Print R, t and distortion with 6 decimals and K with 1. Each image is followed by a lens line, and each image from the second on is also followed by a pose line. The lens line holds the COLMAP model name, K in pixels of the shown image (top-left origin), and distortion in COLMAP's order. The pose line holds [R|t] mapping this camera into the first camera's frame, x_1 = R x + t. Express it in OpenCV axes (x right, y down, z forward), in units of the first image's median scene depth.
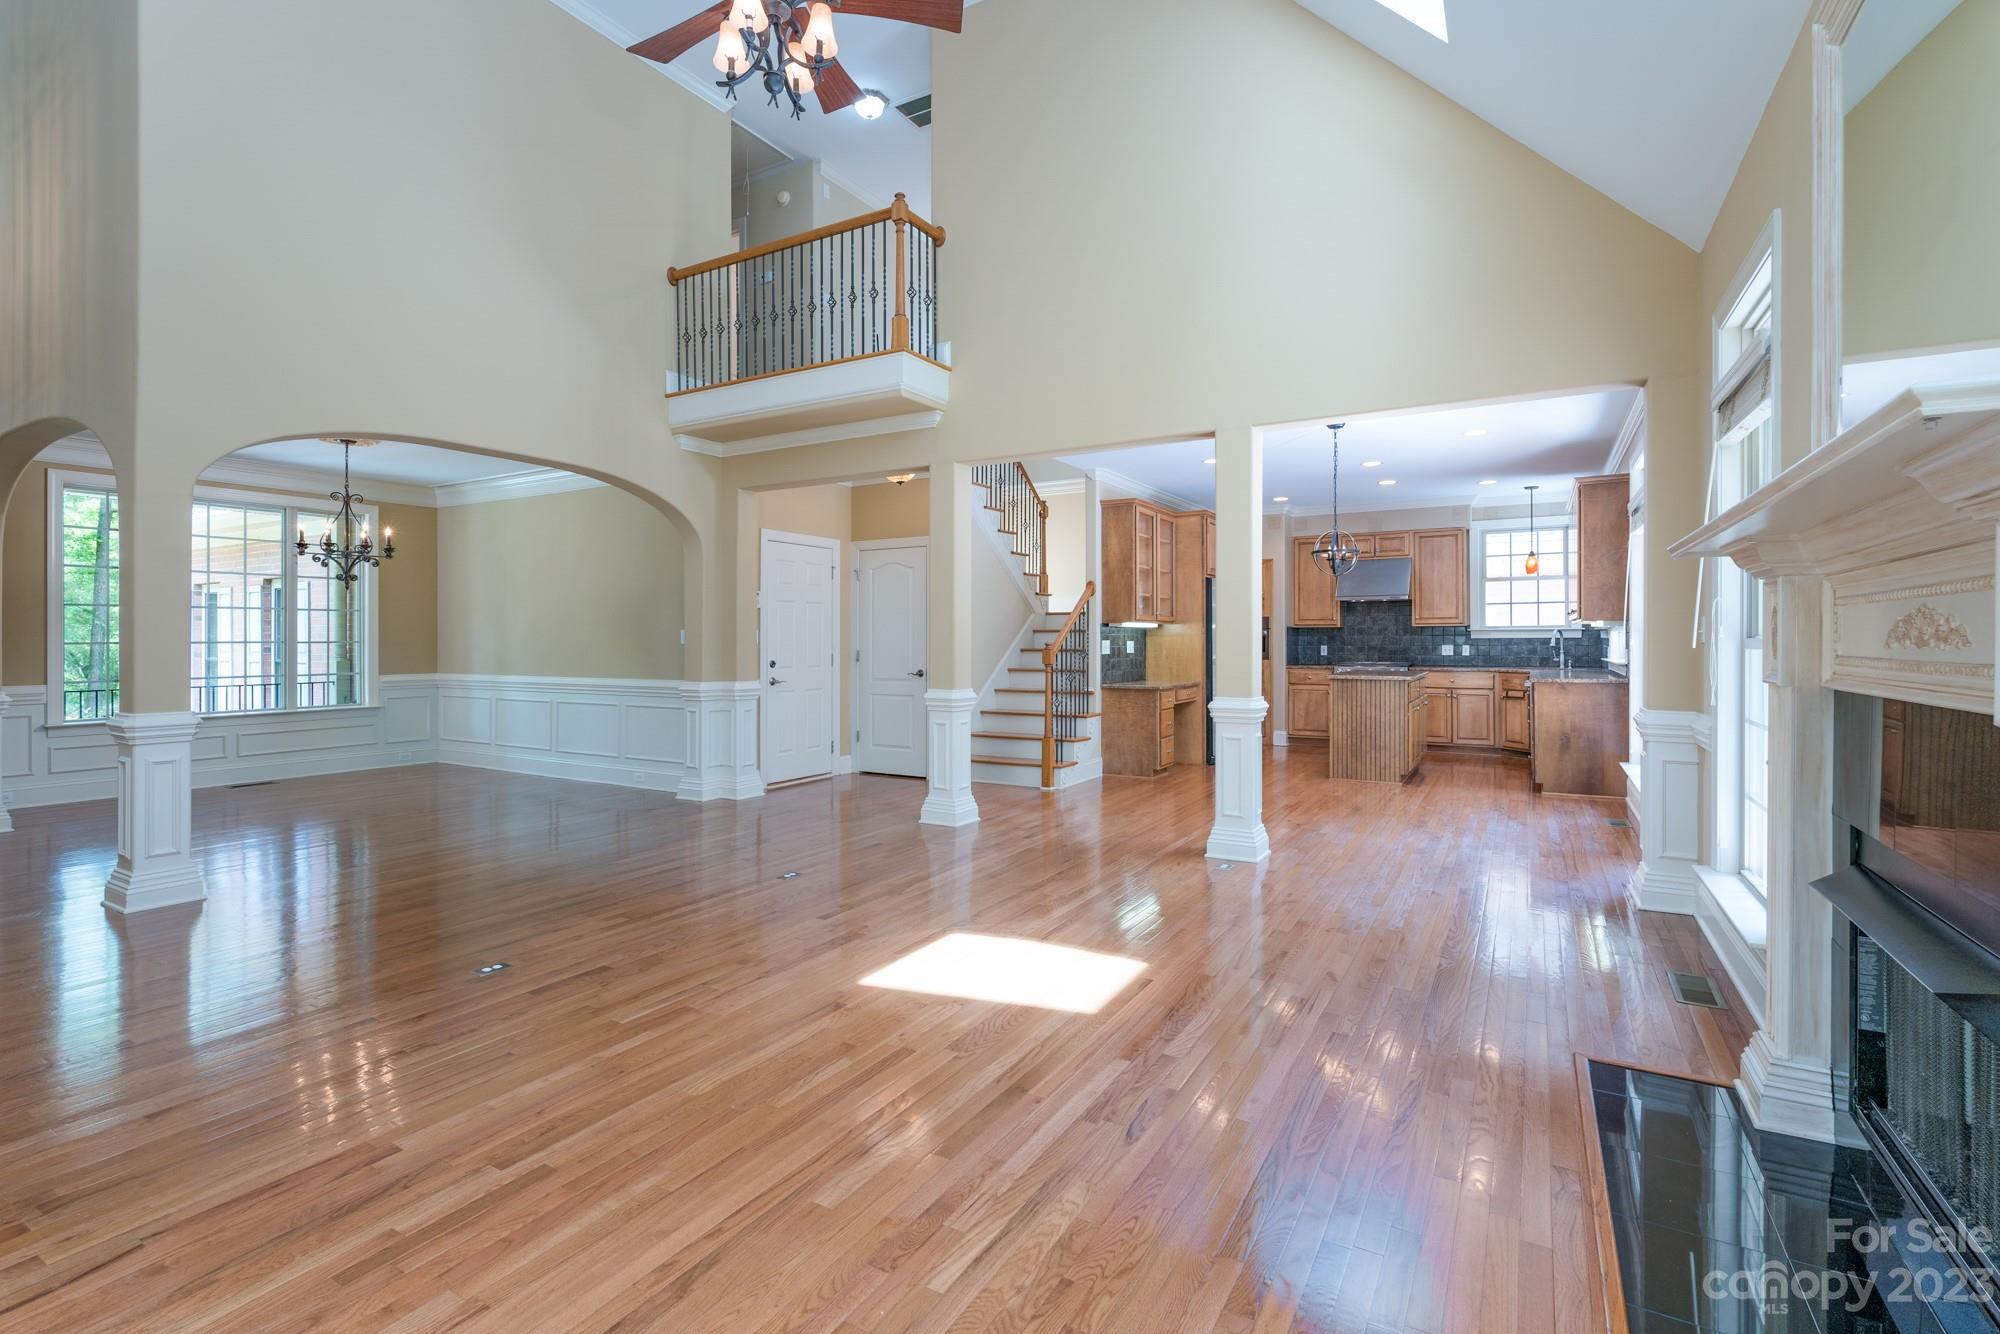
lens RADIAL K [[906.8, 0, 1004.1], [0, 906.8, 638.8], [0, 0, 1]] dist [-0.004840, 0.000257]
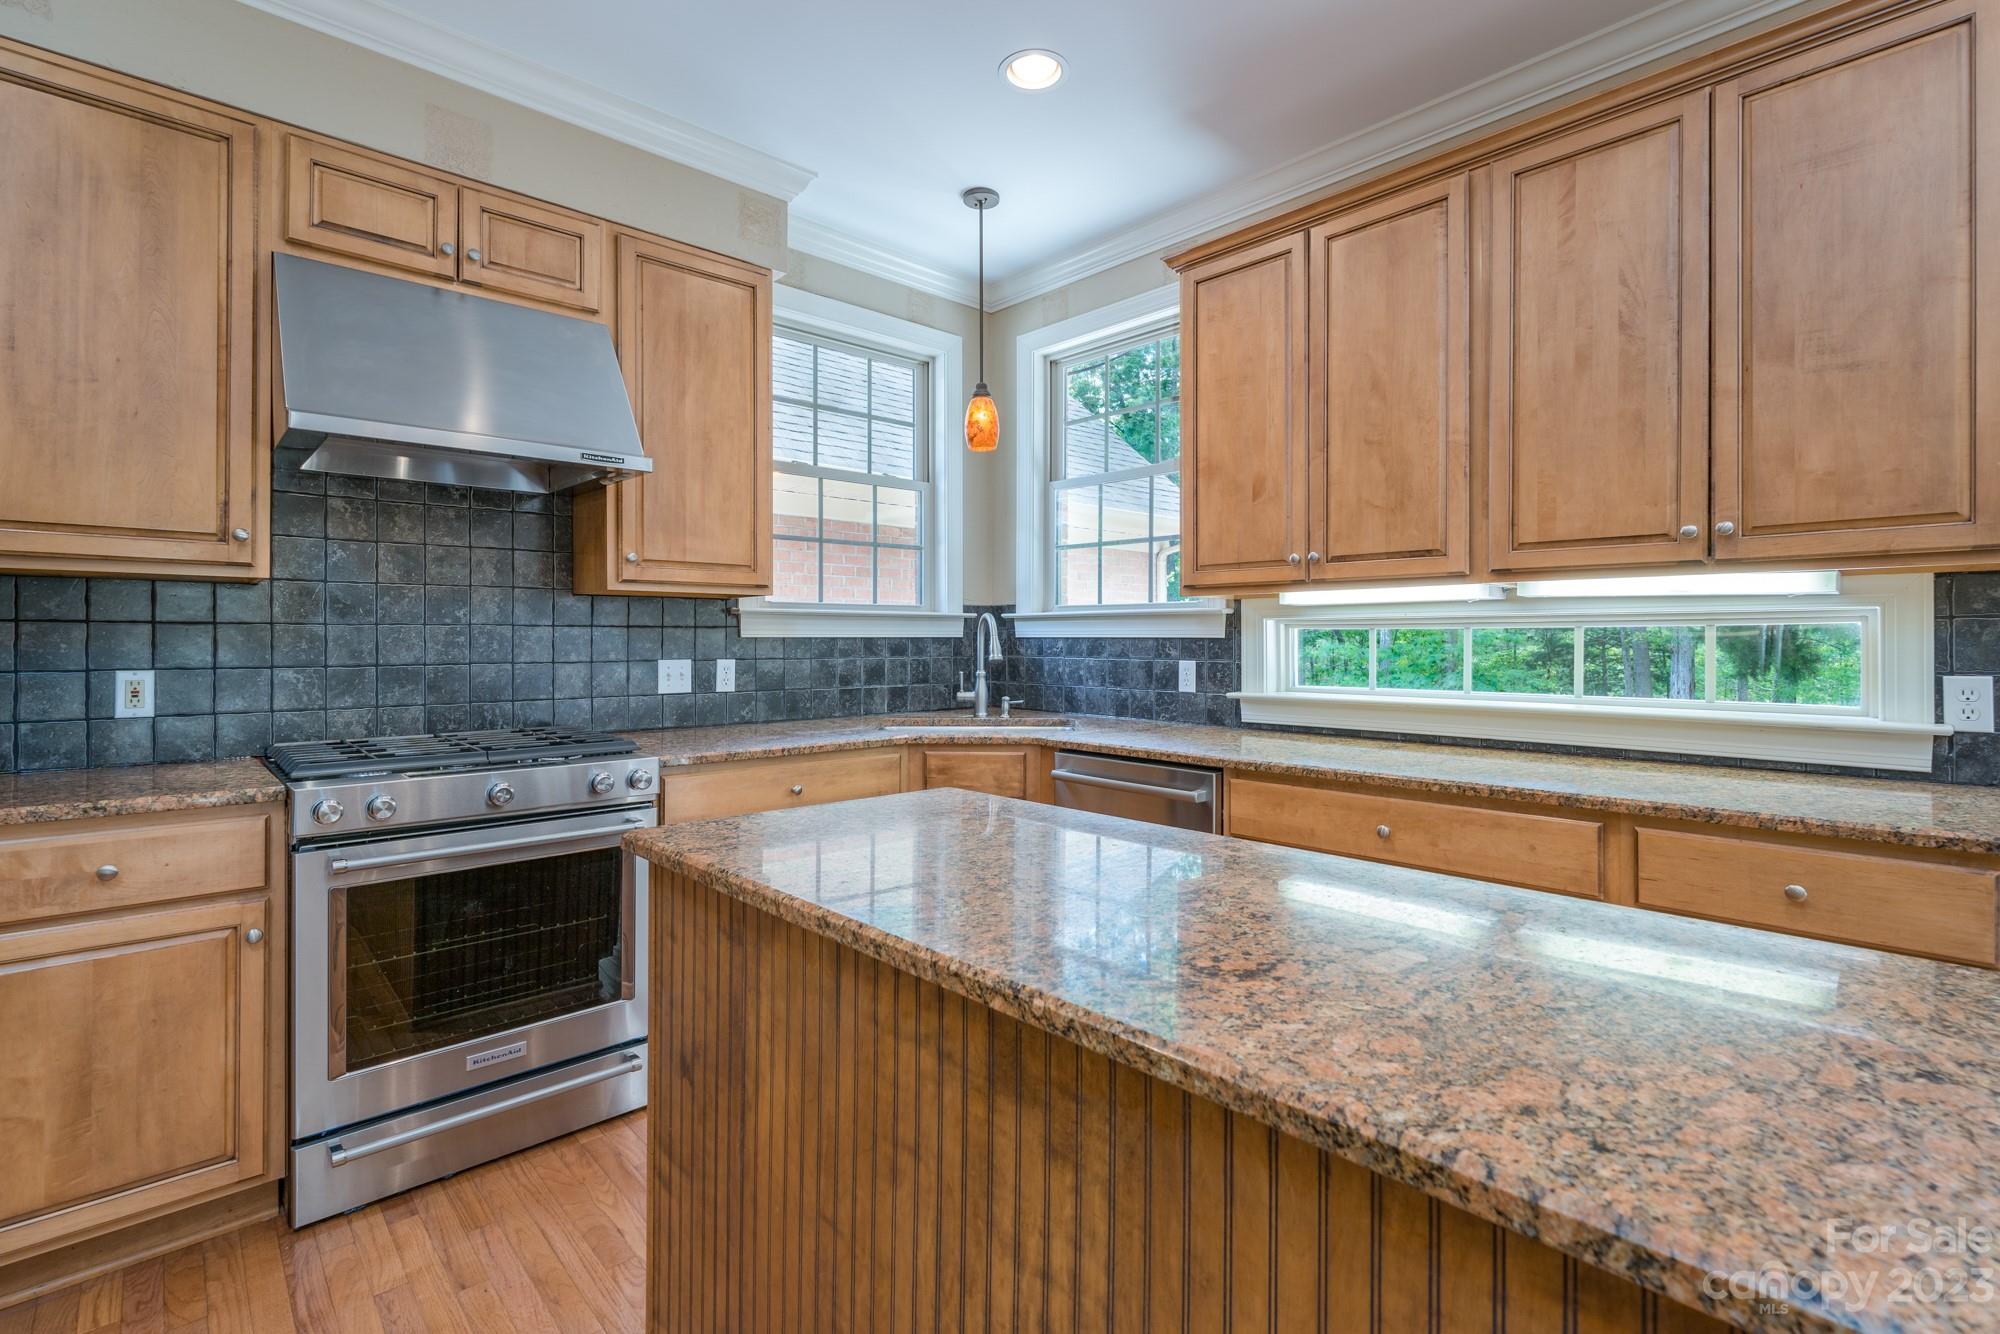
lens RADIAL K [[906.8, 0, 993.6], [0, 906.8, 644.1], [0, 0, 1]] dist [-0.004840, 0.000257]
pose [[0.292943, -0.000662, 0.956130, 0.248380], [-0.000602, 0.999999, 0.000877, 0.001521], [-0.956130, -0.000832, 0.292942, 0.867670]]
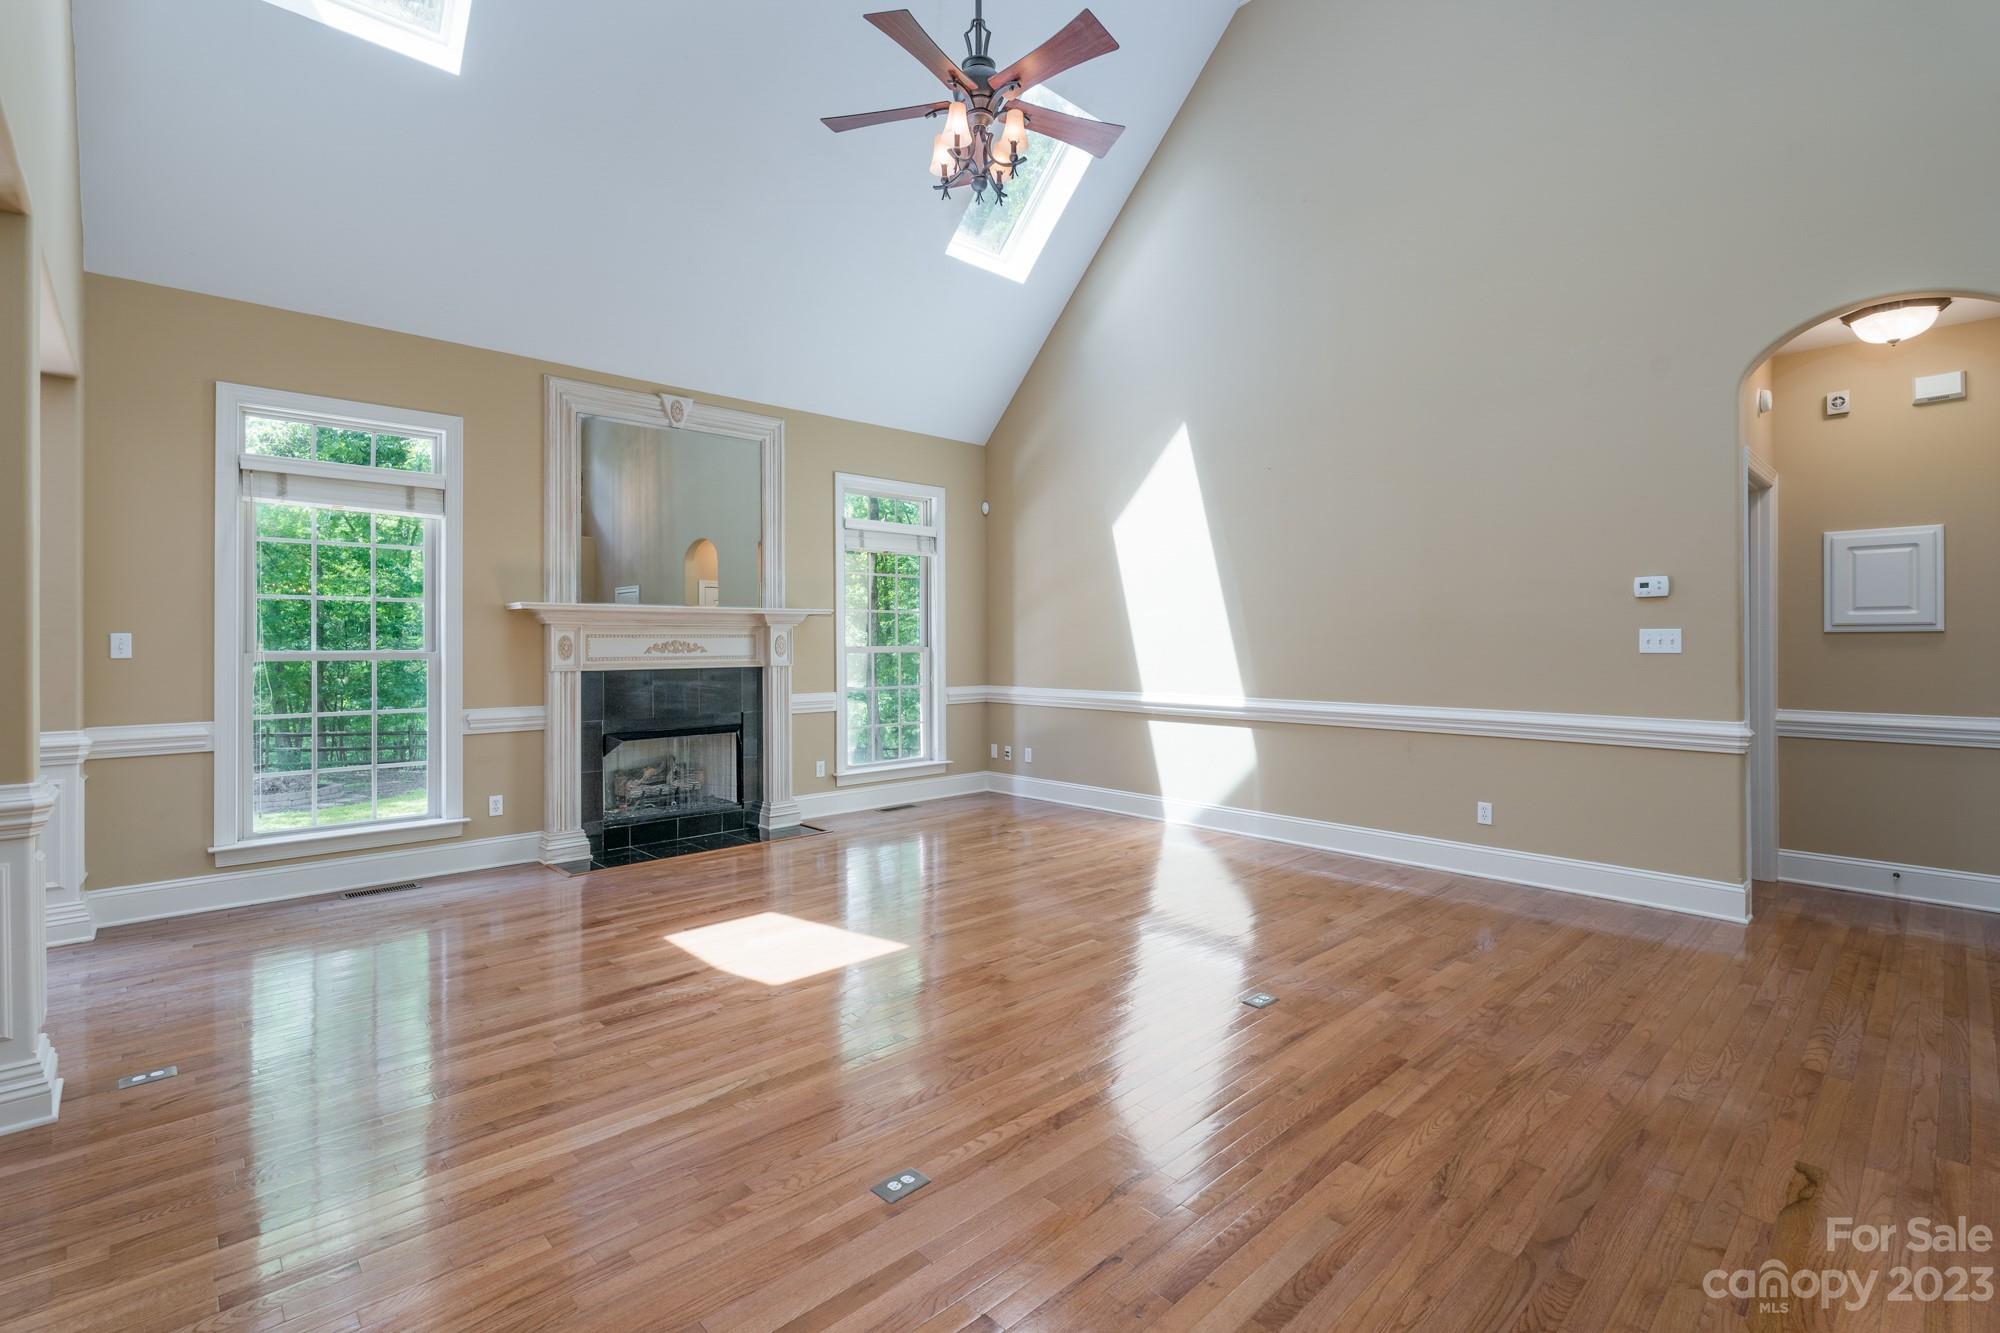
lens RADIAL K [[906.8, 0, 1005.1], [0, 906.8, 641.0], [0, 0, 1]] dist [-0.004840, 0.000257]
pose [[-0.958202, 0.002371, 0.286083, -0.206111], [0.003150, 0.999992, 0.002261, -0.005210], [-0.286075, 0.003067, -0.958202, 0.699518]]
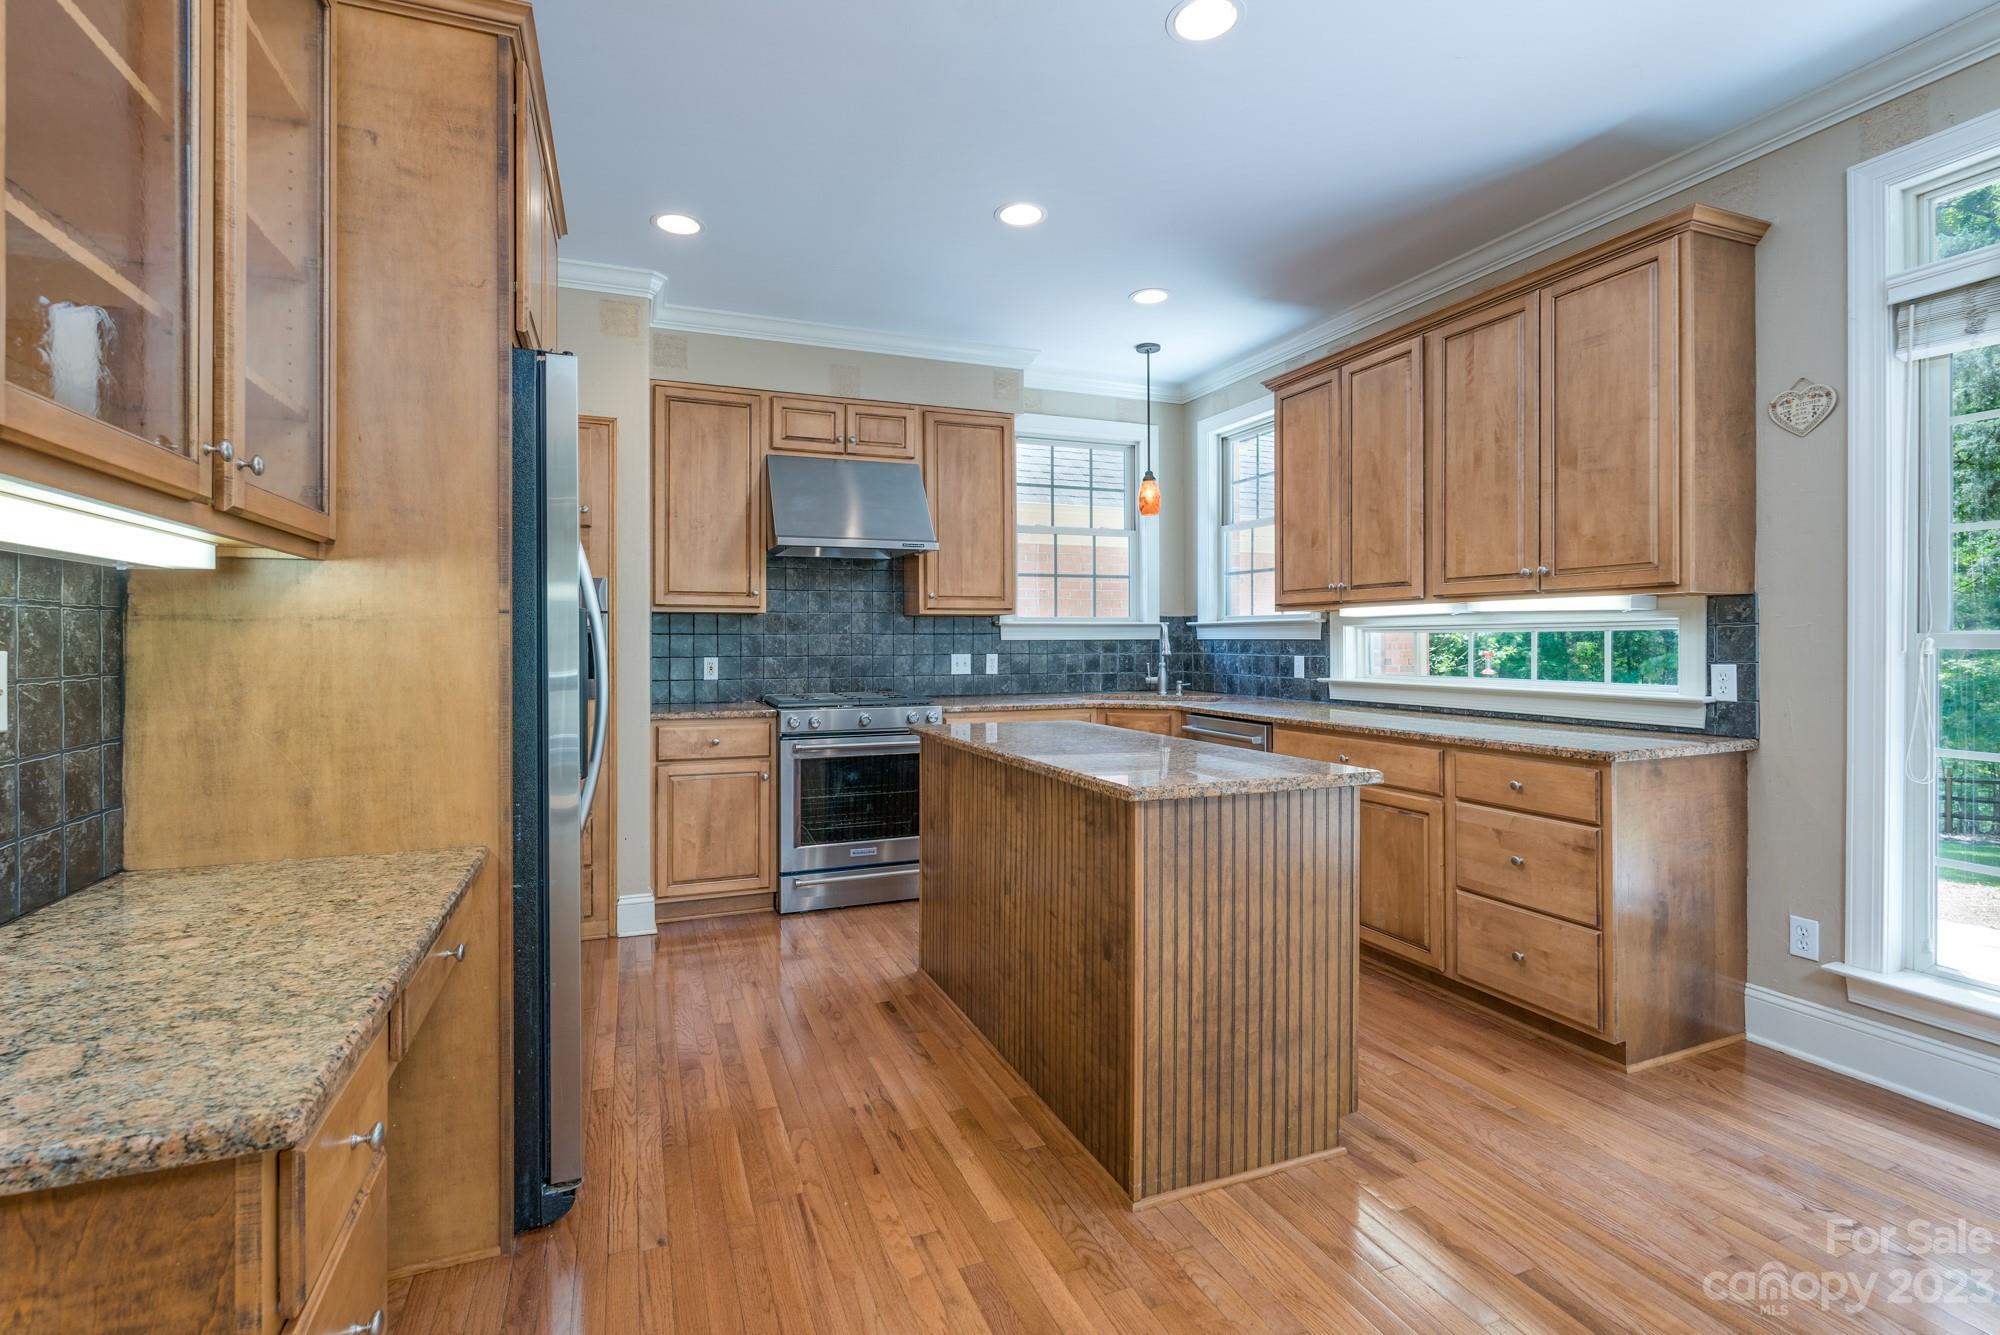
lens RADIAL K [[906.8, 0, 992.0], [0, 906.8, 646.4], [0, 0, 1]] dist [-0.004840, 0.000257]
pose [[0.618794, -0.002807, 0.785548, 0.117970], [0.001167, 0.999996, 0.002654, 0.001587], [-0.785552, -0.000725, 0.618795, 0.727779]]
